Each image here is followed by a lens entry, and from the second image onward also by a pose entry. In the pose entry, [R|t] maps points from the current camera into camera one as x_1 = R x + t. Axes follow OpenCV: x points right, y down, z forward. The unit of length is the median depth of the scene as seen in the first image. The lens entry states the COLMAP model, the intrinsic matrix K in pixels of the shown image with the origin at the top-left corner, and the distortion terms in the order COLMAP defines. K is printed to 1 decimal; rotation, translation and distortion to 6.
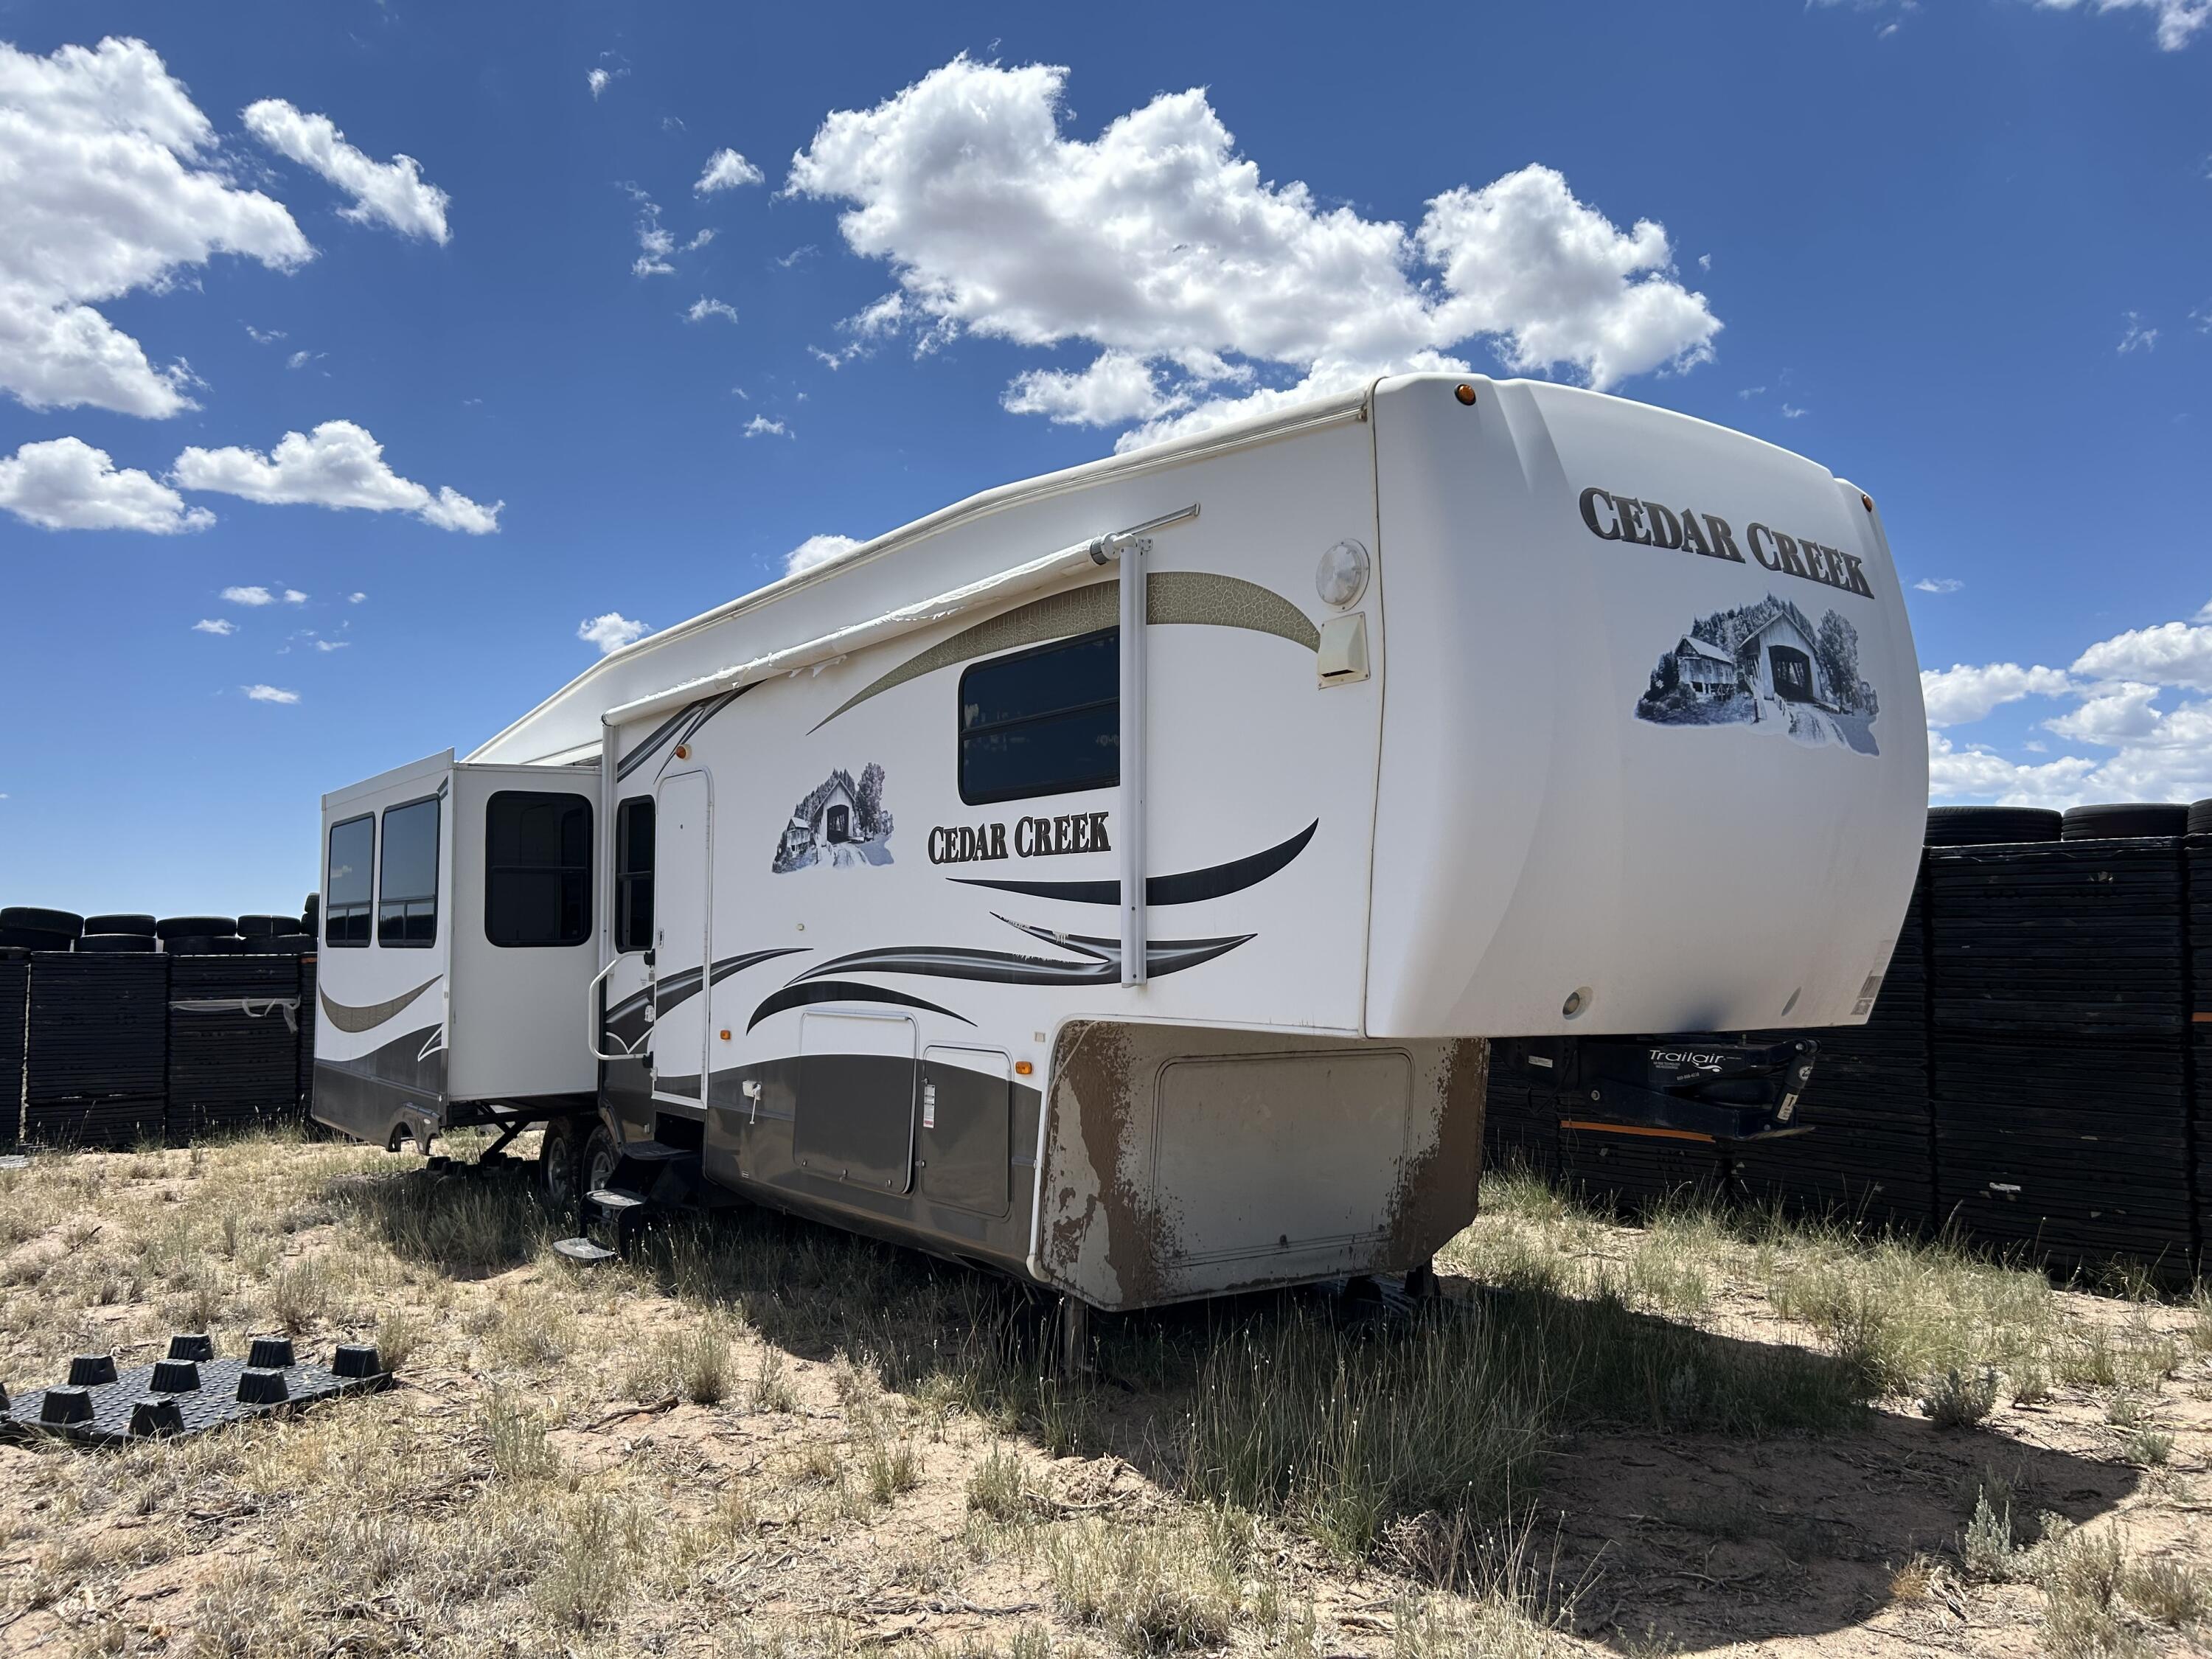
lens RADIAL K [[1624.9, 0, 1106.3], [0, 1624.9, 820.2], [0, 0, 1]] dist [-0.009509, -0.006670]
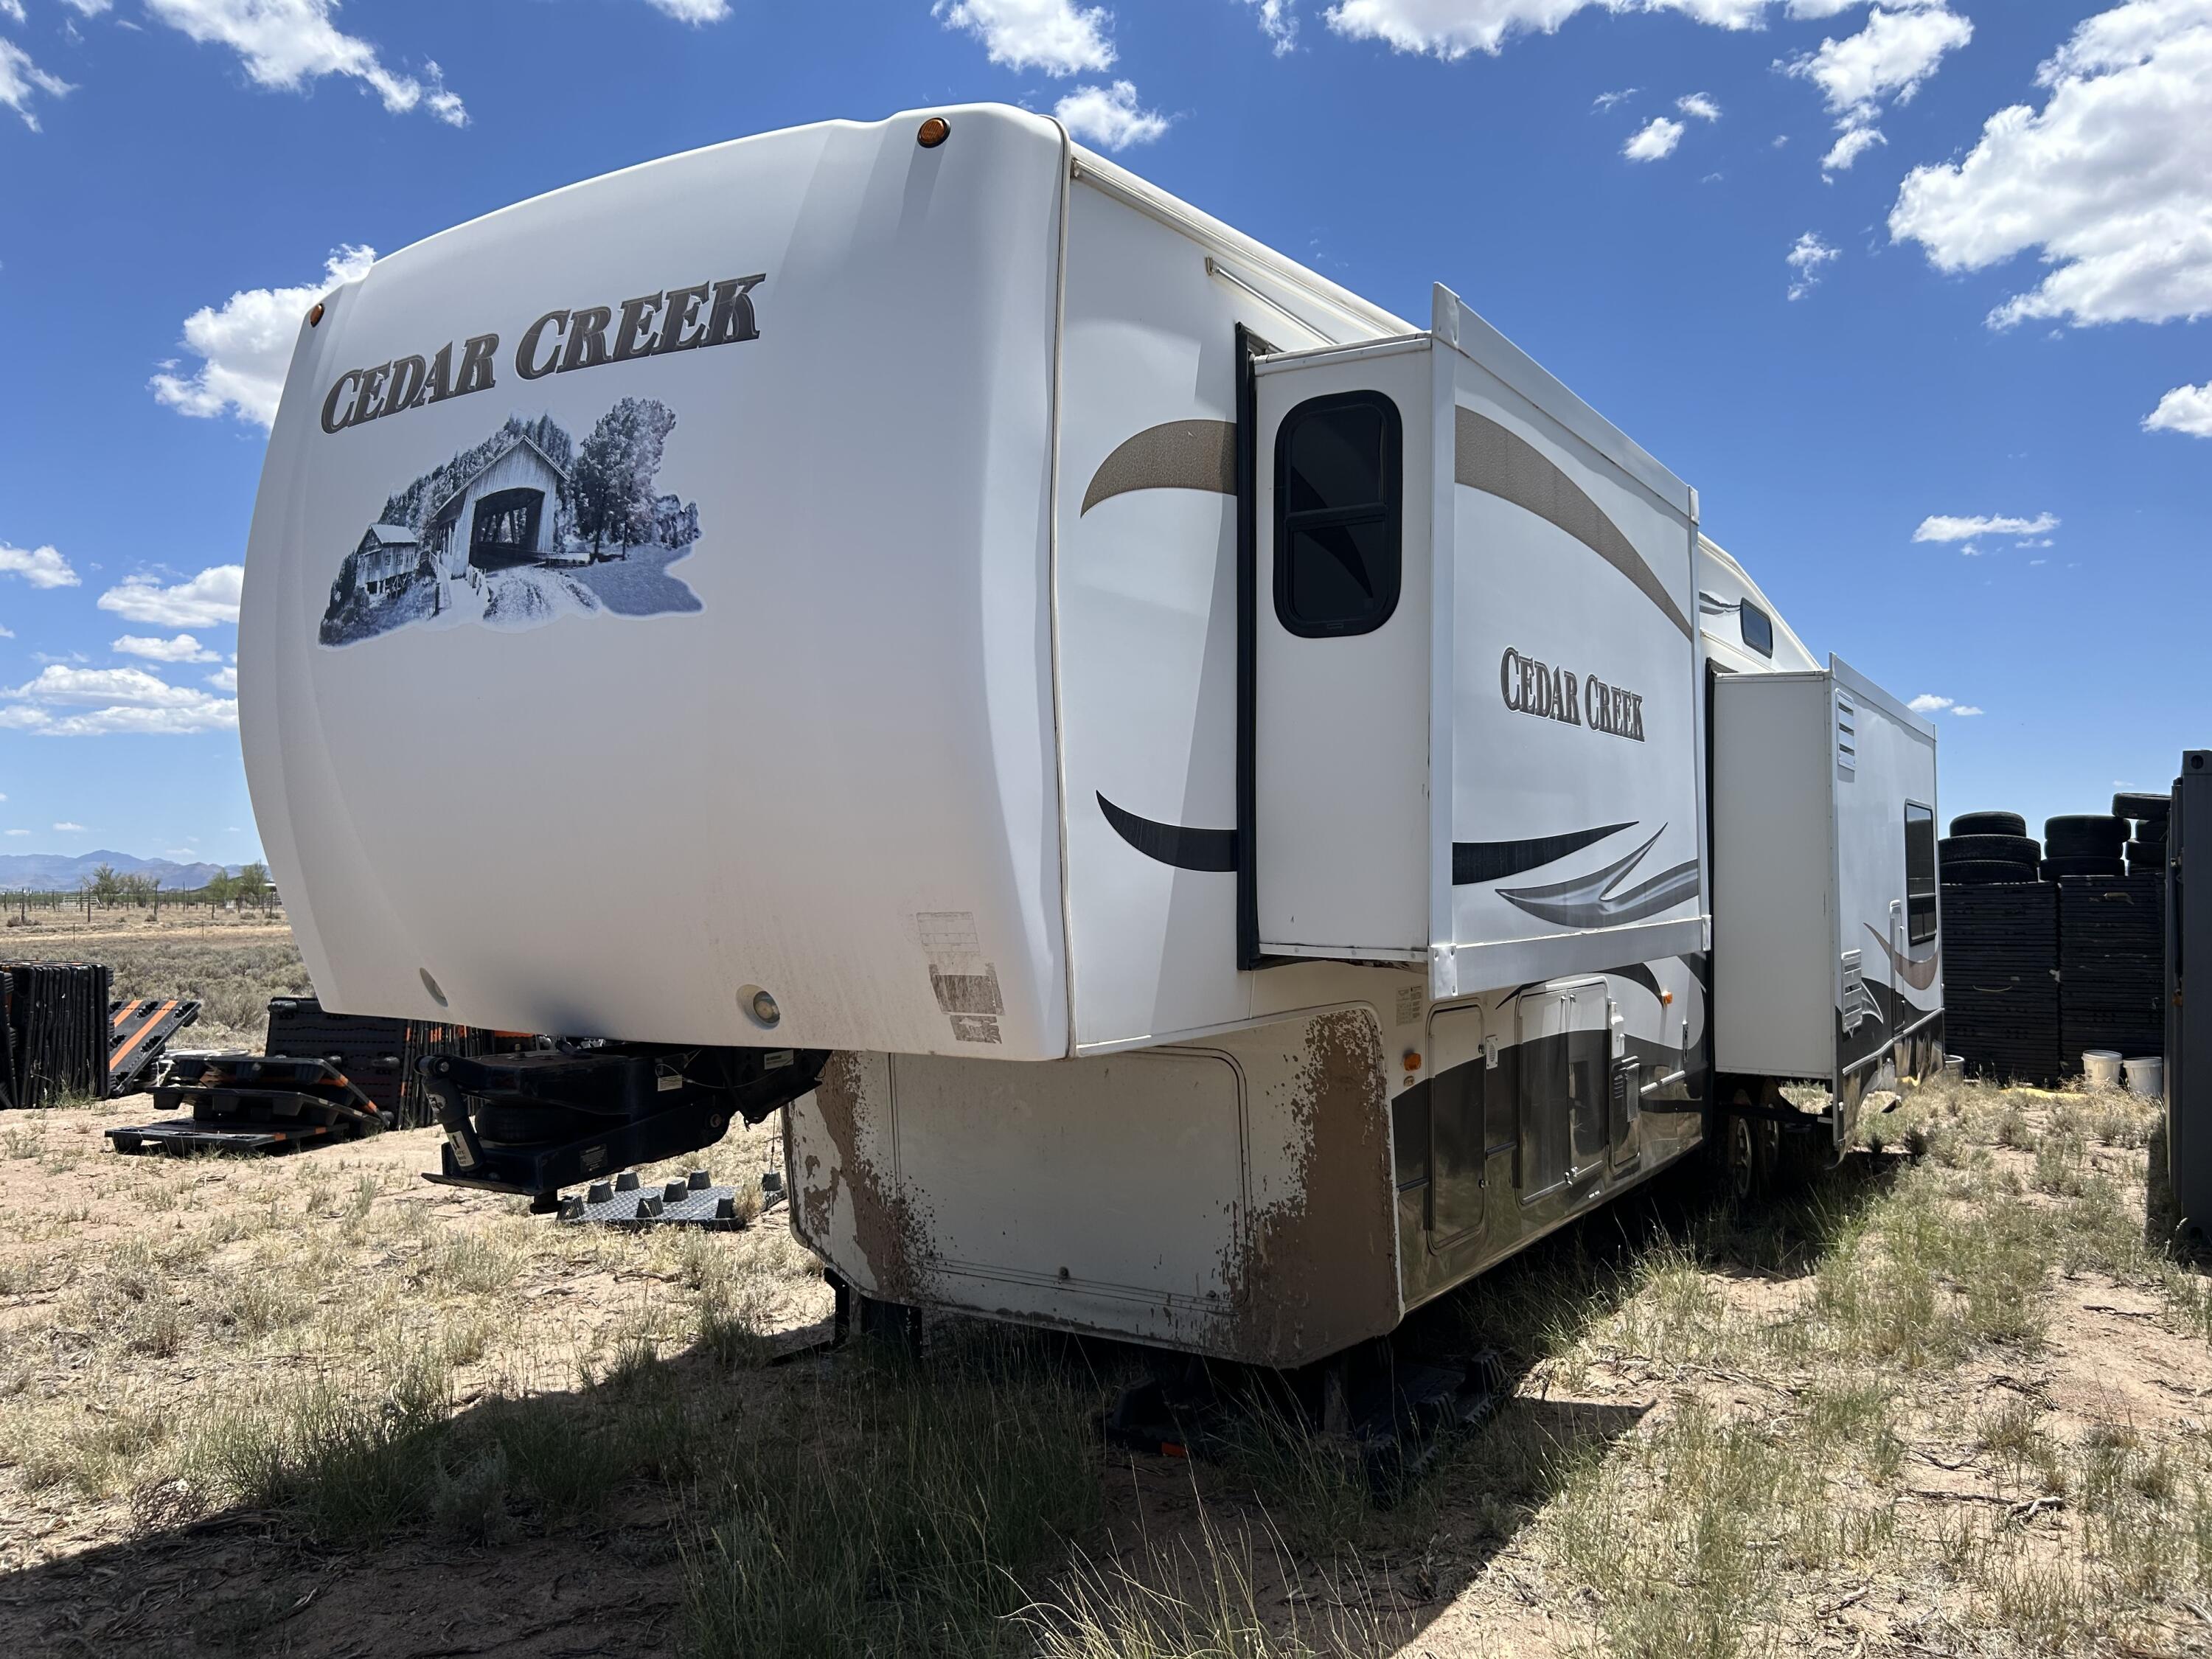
lens RADIAL K [[1624.9, 0, 1106.3], [0, 1624.9, 820.2], [0, 0, 1]] dist [-0.009509, -0.006670]
pose [[0.432647, -0.036425, -0.900827, 1.021425], [0.071614, 0.997415, -0.005937, 0.049247], [0.898714, -0.061943, 0.434137, 0.820979]]
